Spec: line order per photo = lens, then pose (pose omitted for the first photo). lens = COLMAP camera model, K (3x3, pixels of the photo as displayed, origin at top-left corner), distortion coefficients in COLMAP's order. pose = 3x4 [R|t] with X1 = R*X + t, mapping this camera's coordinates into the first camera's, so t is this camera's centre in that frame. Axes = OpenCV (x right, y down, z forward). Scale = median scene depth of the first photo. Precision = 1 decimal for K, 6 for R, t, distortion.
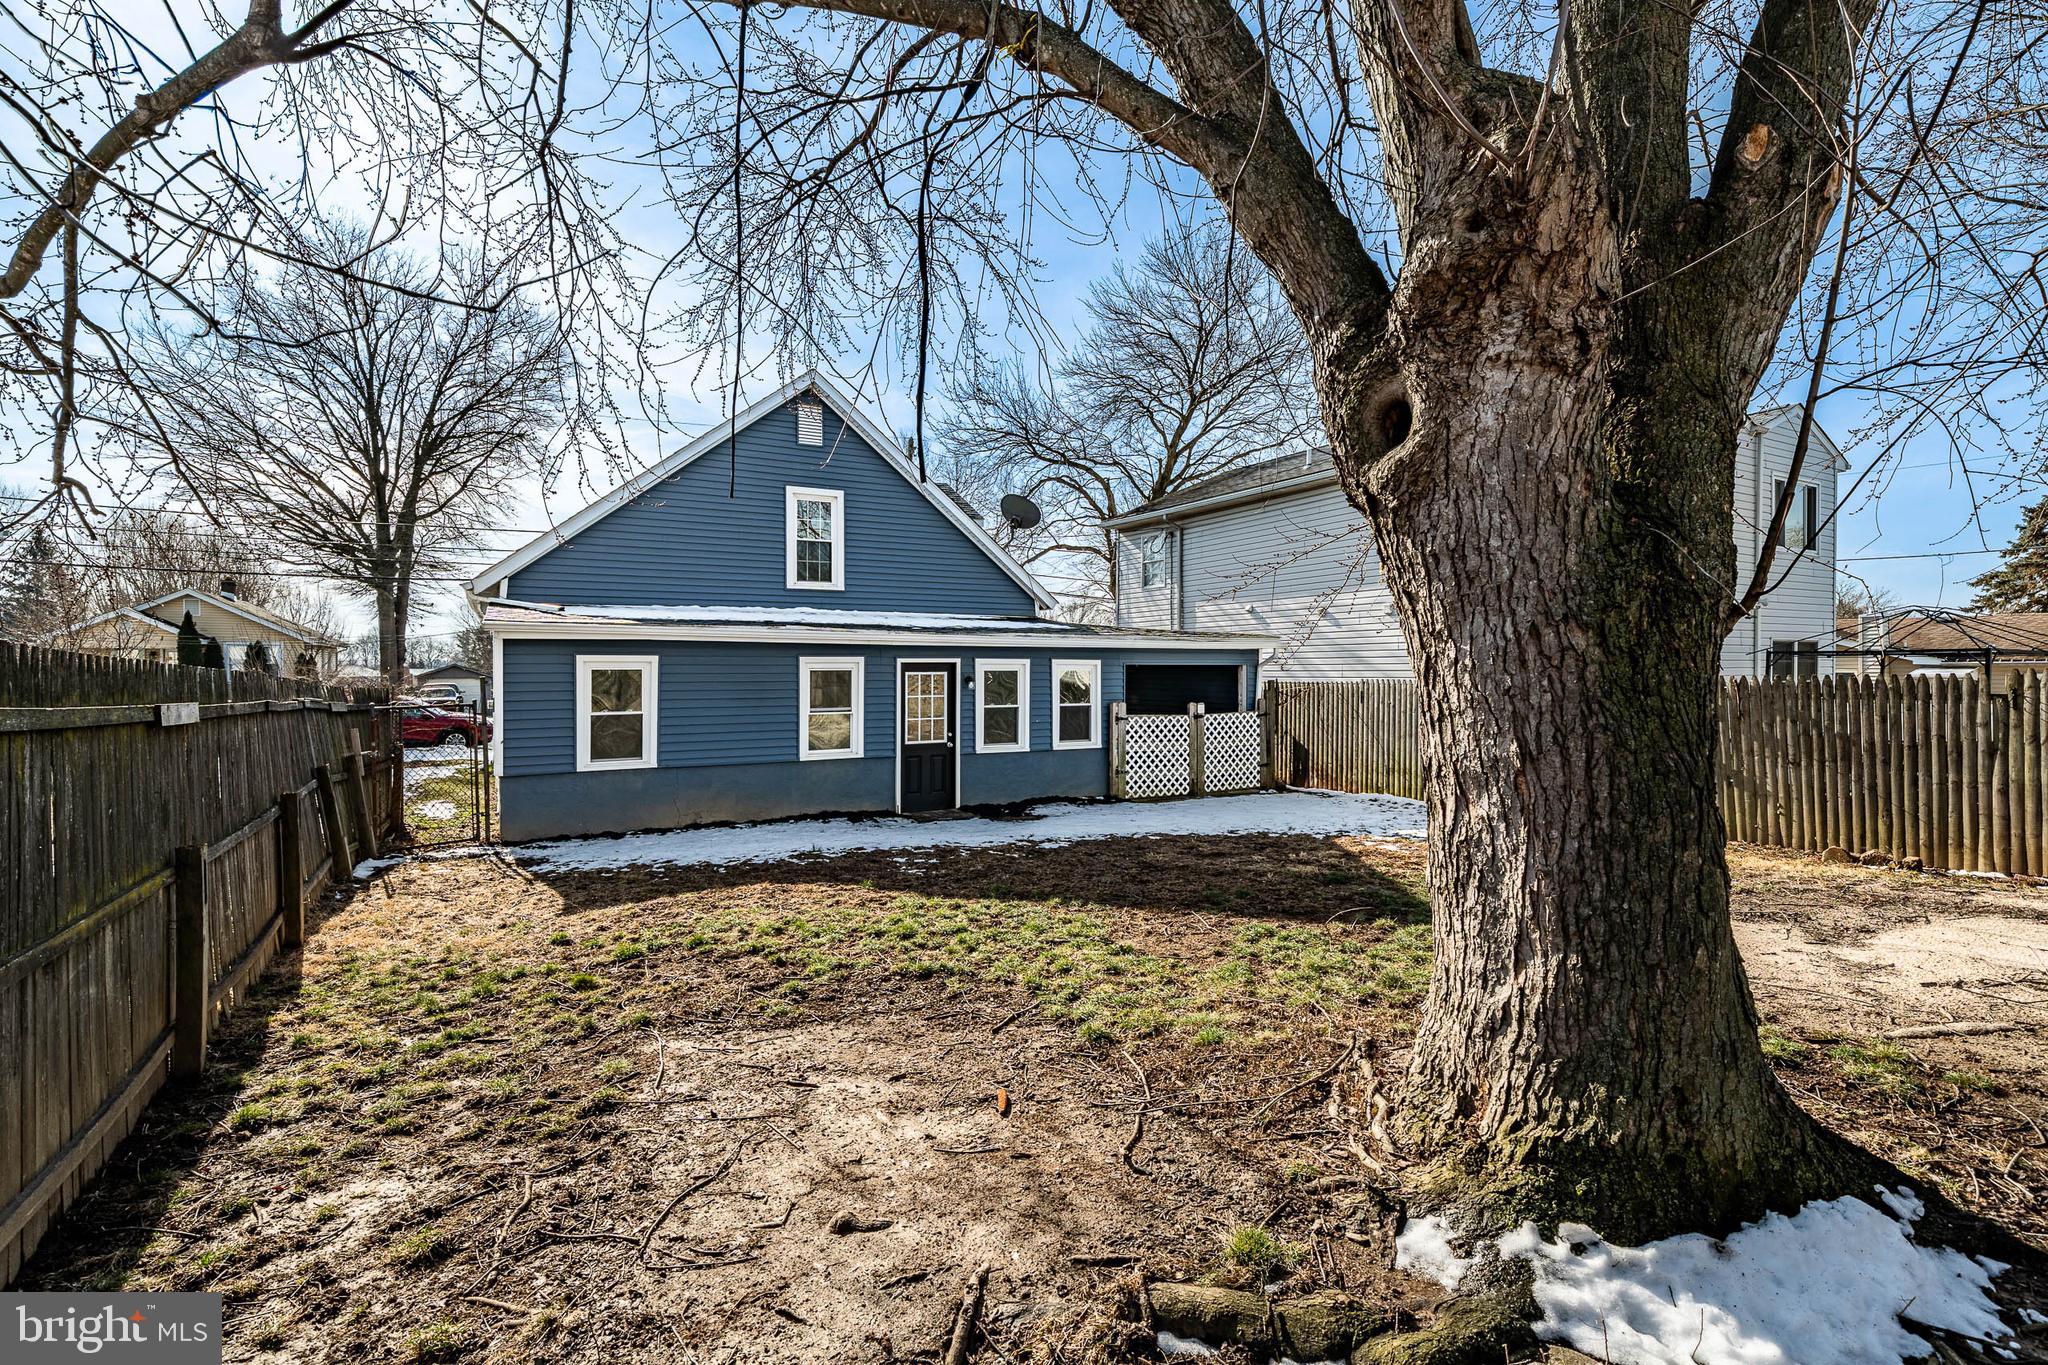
lens RADIAL K [[954.7, 0, 1027.8], [0, 954.7, 667.6], [0, 0, 1]] dist [0.001236, 0.000802]
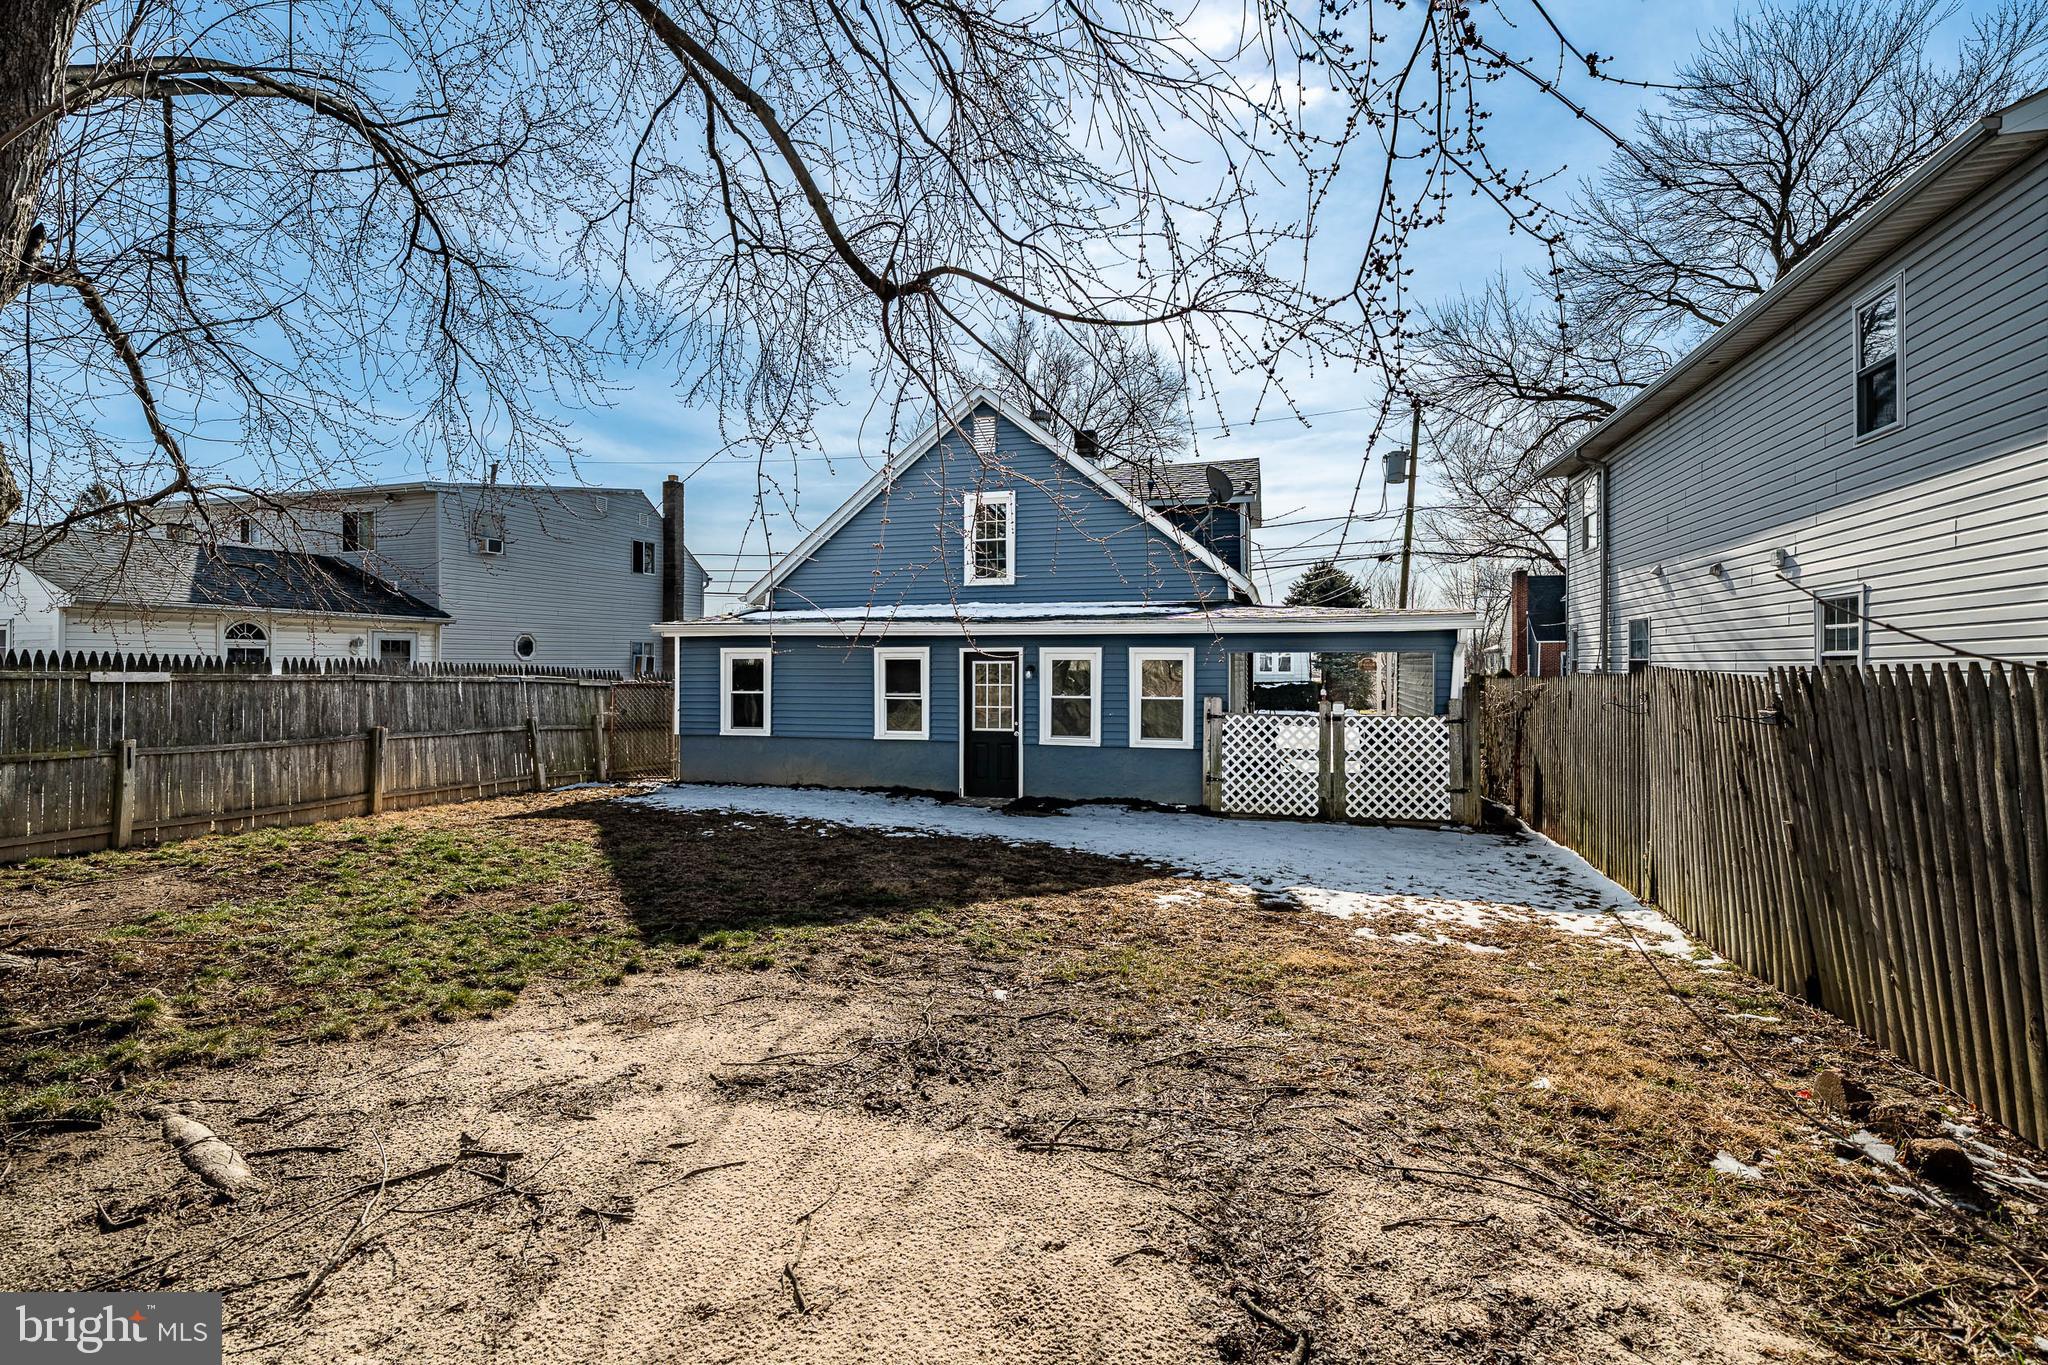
lens RADIAL K [[954.7, 0, 1006.9], [0, 954.7, 623.2], [0, 0, 1]] dist [0.001236, 0.000802]
pose [[0.689966, -0.027024, -0.723338, 0.590572], [0.001522, 0.999355, -0.035884, 0.000612], [0.723841, 0.023658, 0.689562, 0.277331]]
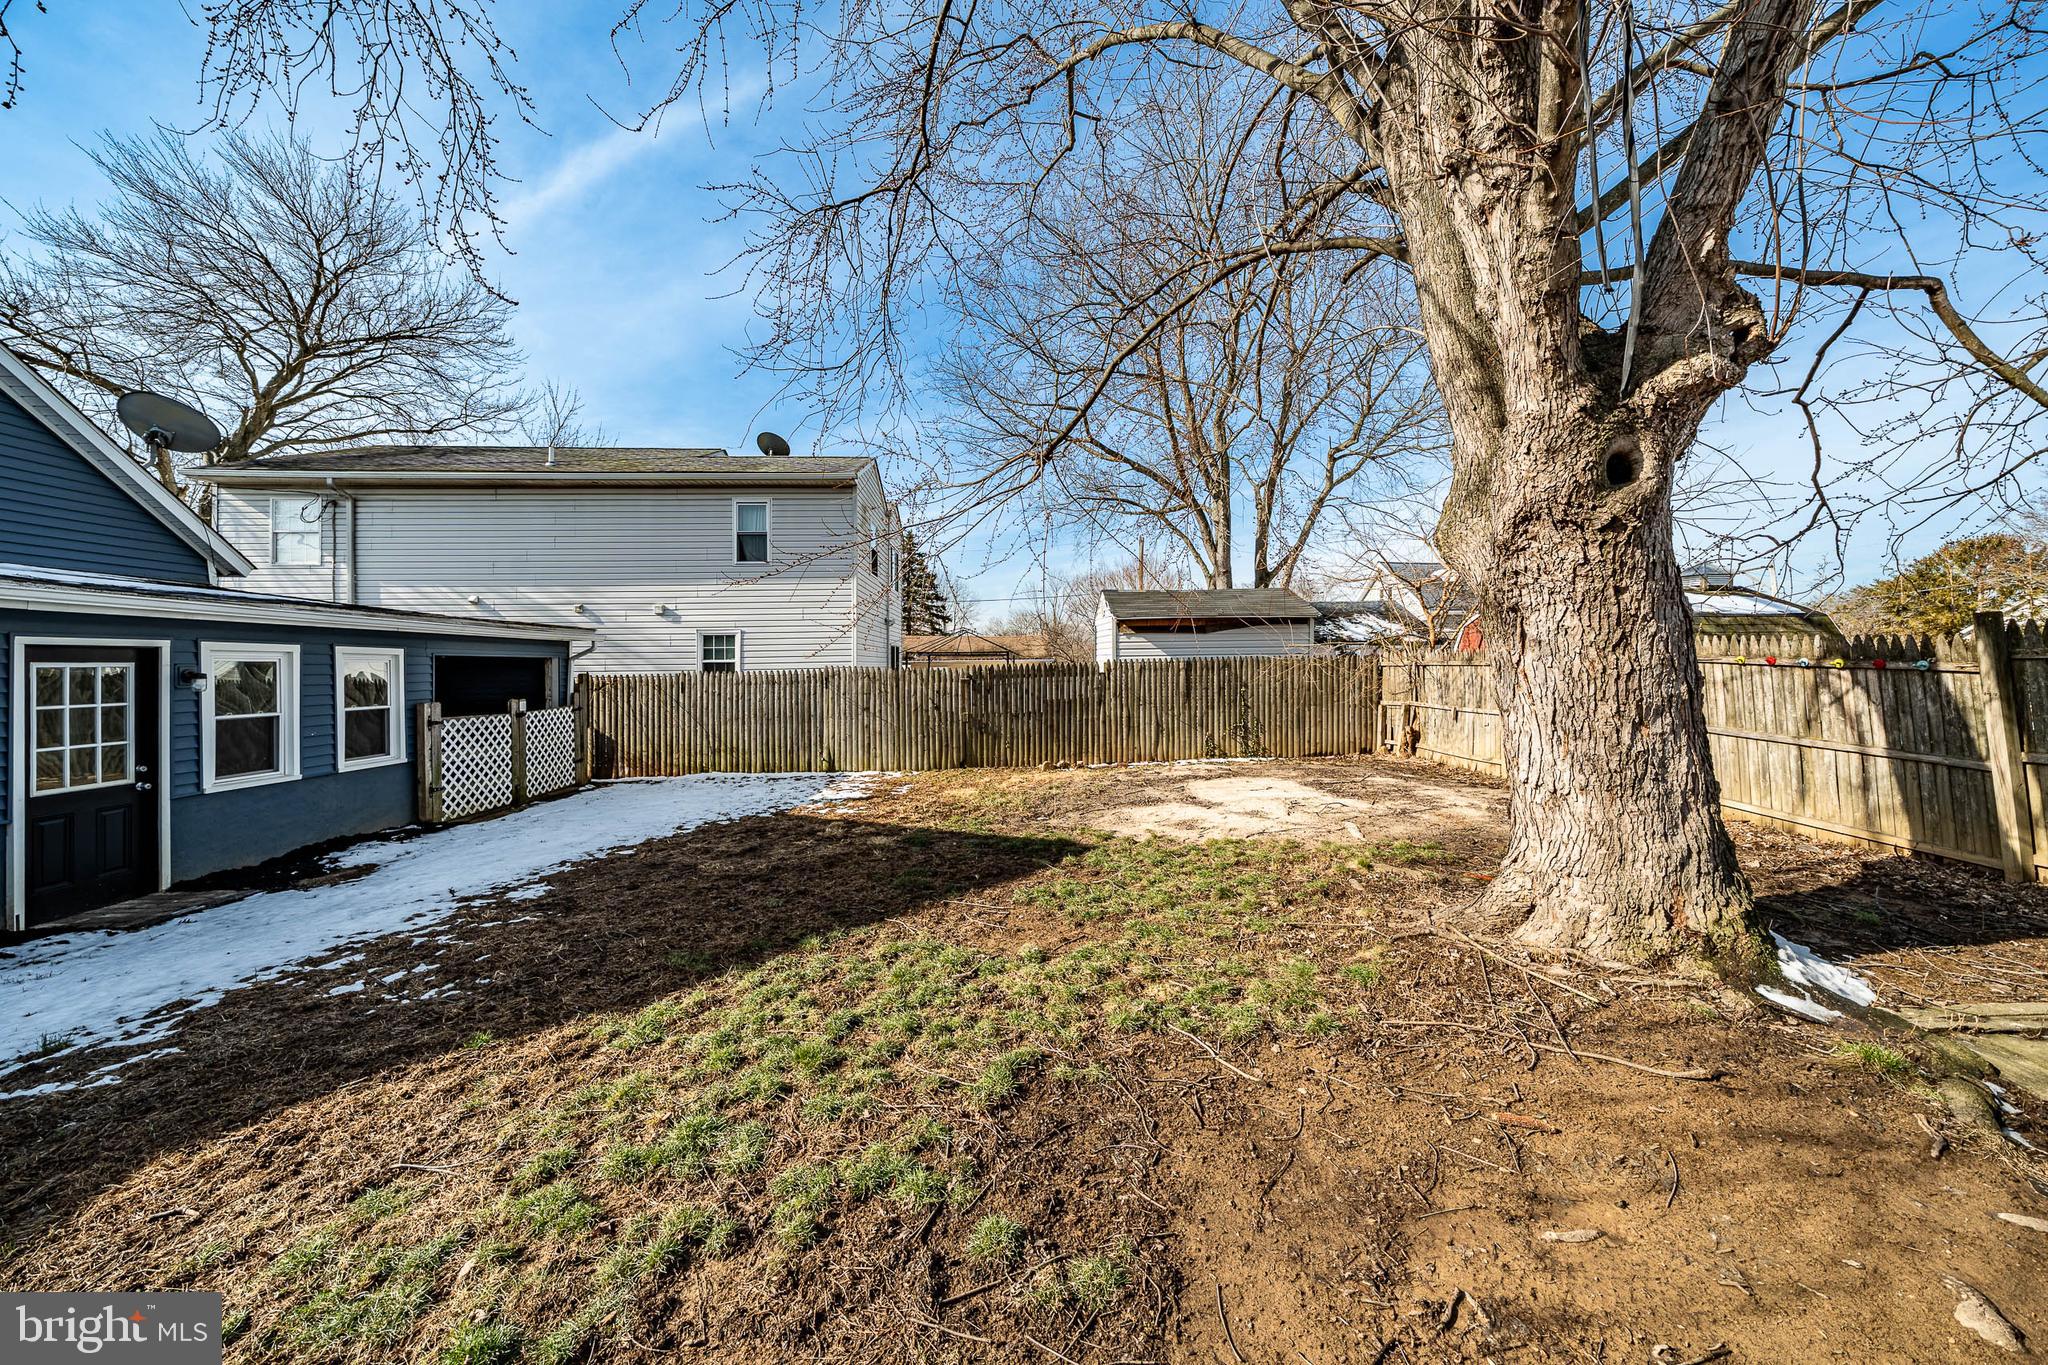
lens RADIAL K [[706.6, 0, 1039.2], [0, 706.6, 669.5], [0, 0, 1]] dist [-0.004179, -0.000286]
pose [[0.441980, -0.005524, 0.897008, -0.208055], [0.004139, 0.999983, 0.004119, 0.008497], [-0.897015, 0.001893, 0.441996, 0.286643]]
